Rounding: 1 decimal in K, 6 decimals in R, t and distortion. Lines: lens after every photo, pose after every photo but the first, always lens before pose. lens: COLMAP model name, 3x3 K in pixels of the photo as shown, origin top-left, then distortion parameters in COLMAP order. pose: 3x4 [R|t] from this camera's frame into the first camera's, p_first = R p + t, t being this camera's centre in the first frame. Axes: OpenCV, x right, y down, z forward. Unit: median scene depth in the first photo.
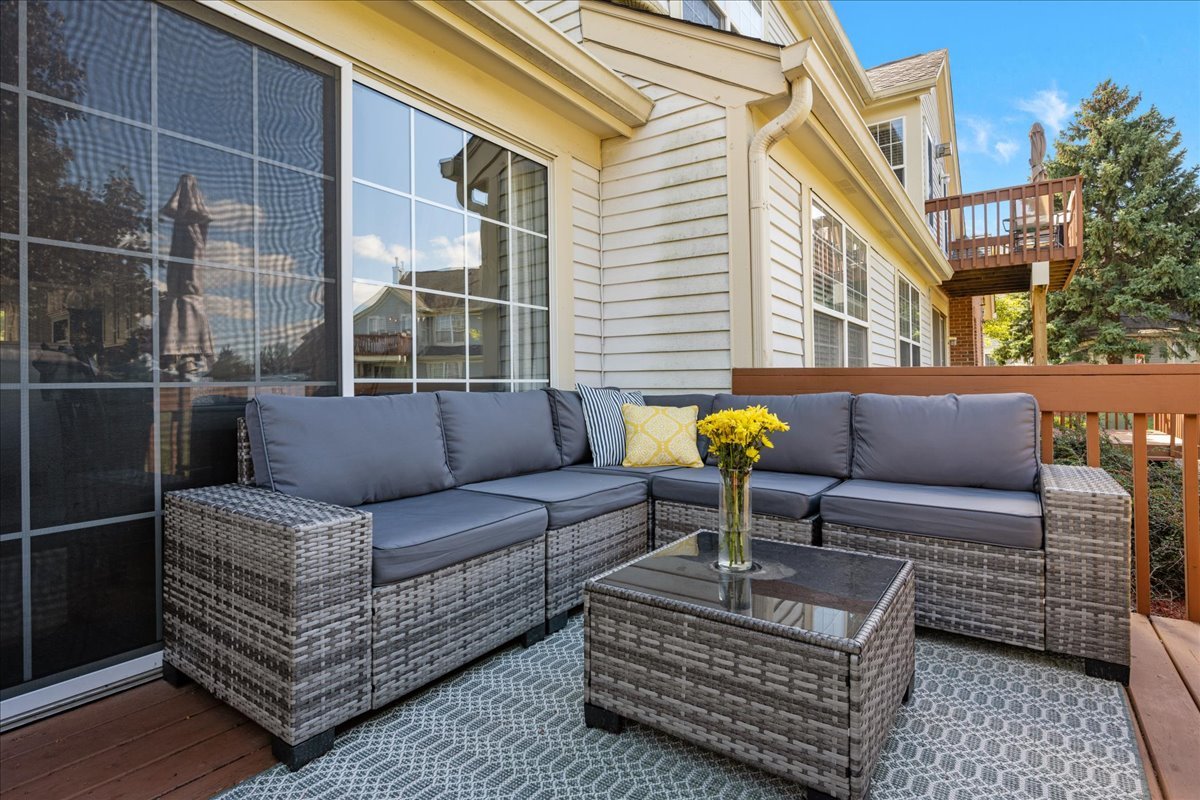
lens RADIAL K [[599.1, 0, 604.0], [0, 599.1, 377.7], [0, 0, 1]] dist [-0.003645, -0.000642]
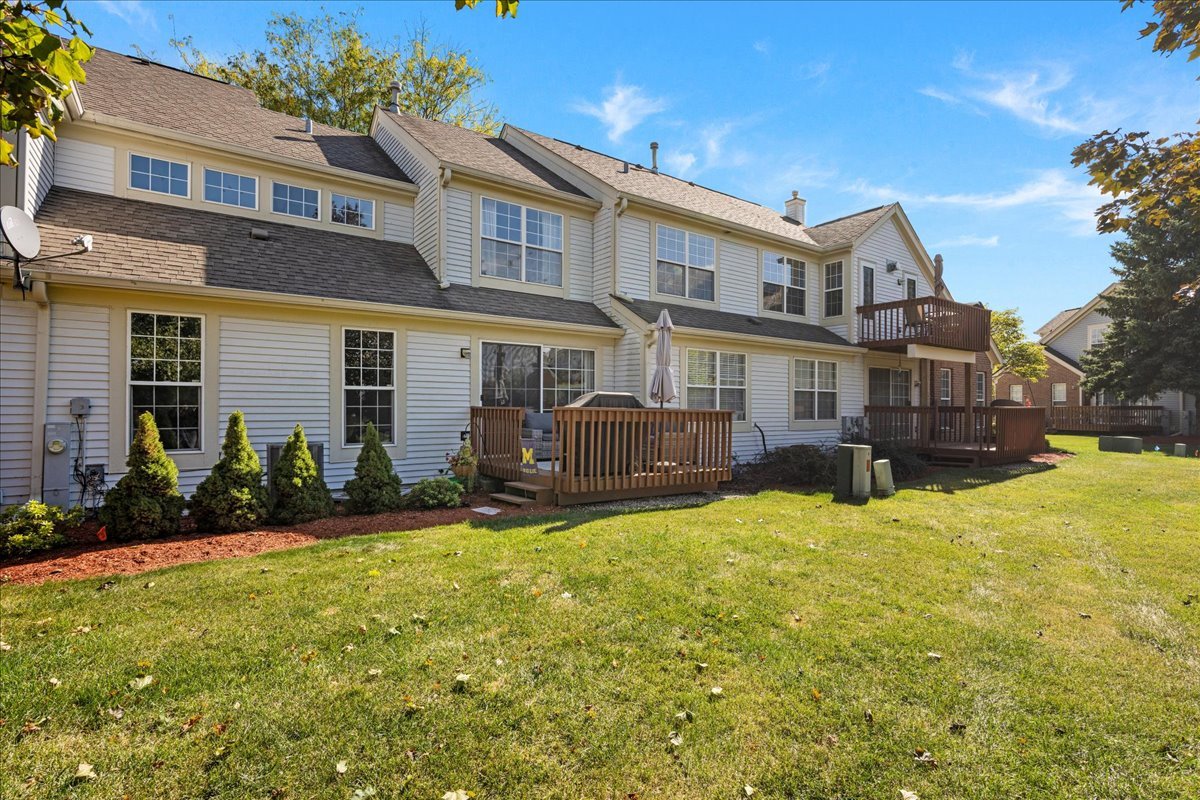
lens RADIAL K [[516.4, 0, 600.0], [0, 516.4, 400.0], [0, 0, 1]] dist [0.000302, -0.000114]
pose [[0.942344, 0.003916, -0.334624, 0.970860], [-0.006153, 0.999965, -0.005626, -0.038238], [0.334590, 0.007361, 0.942335, -1.910408]]
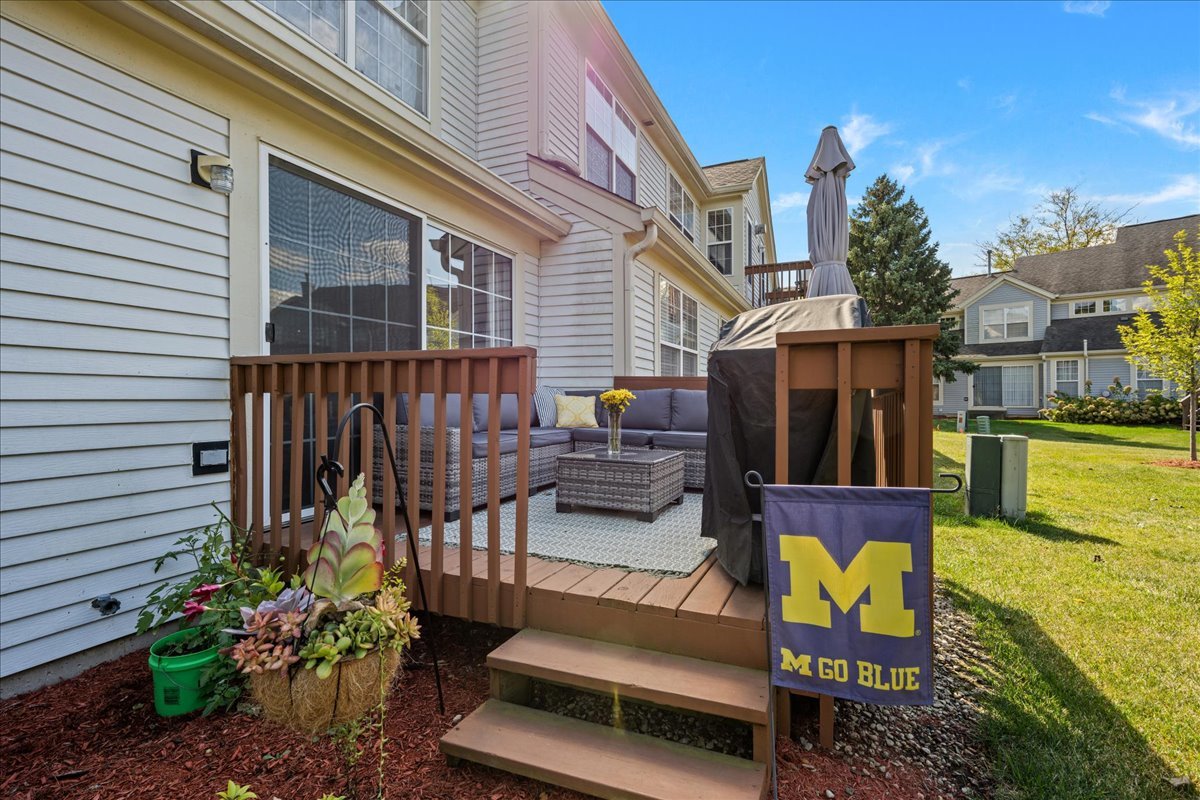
lens RADIAL K [[525.7, 0, 599.0], [0, 525.7, 389.7], [0, 0, 1]] dist [0.001491, 0.000172]
pose [[0.982832, 0.013442, 0.184013, -0.119824], [-0.013552, 0.999908, -0.000663, 0.025694], [-0.184005, -0.001842, 0.982924, -0.545287]]
